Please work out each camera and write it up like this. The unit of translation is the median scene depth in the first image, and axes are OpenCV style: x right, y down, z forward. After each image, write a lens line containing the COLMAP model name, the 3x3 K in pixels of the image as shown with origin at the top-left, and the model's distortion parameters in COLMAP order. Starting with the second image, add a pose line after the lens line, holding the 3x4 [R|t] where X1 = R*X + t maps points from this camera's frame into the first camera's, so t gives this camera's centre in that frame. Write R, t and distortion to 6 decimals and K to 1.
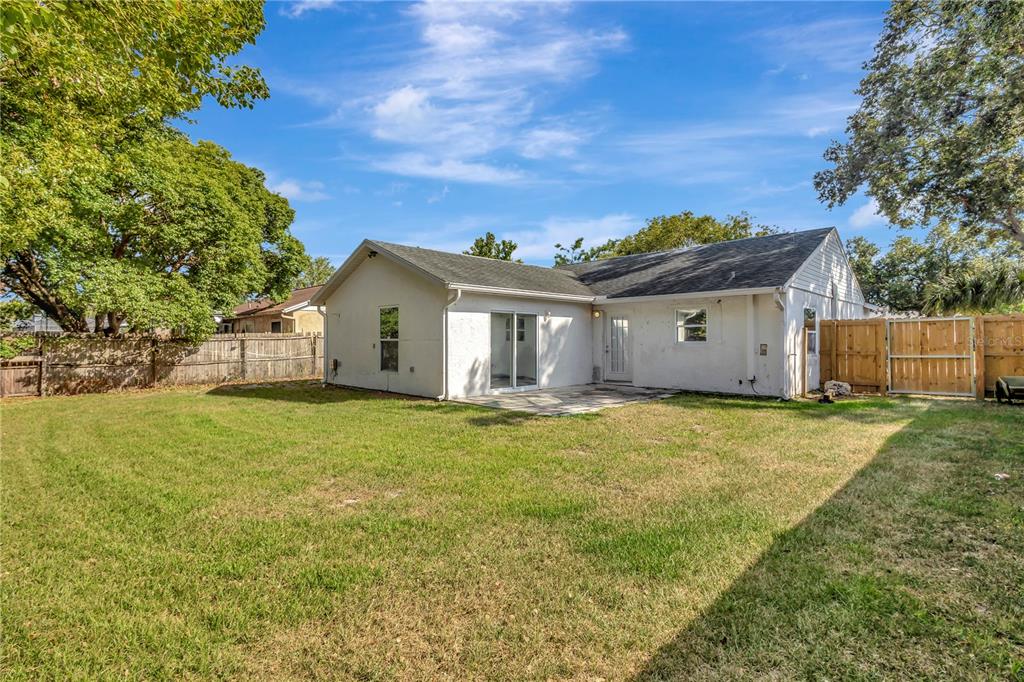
lens RADIAL K [[476.3, 0, 510.5], [0, 476.3, 342.7], [0, 0, 1]] dist [0.015126, -0.004888]
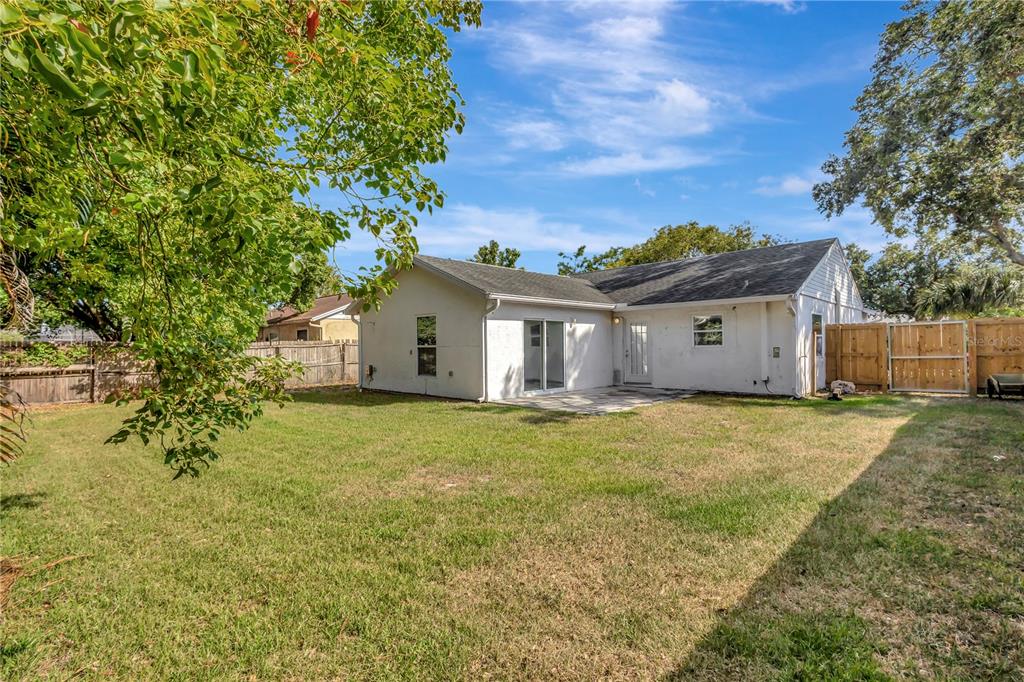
lens RADIAL K [[476.3, 0, 509.5], [0, 476.3, 350.2], [0, 0, 1]] dist [0.015126, -0.004888]
pose [[0.999807, -0.008765, 0.017589, -0.089714], [0.008701, 0.999955, 0.003748, 0.000021], [-0.017621, -0.003594, 0.999838, -0.070547]]
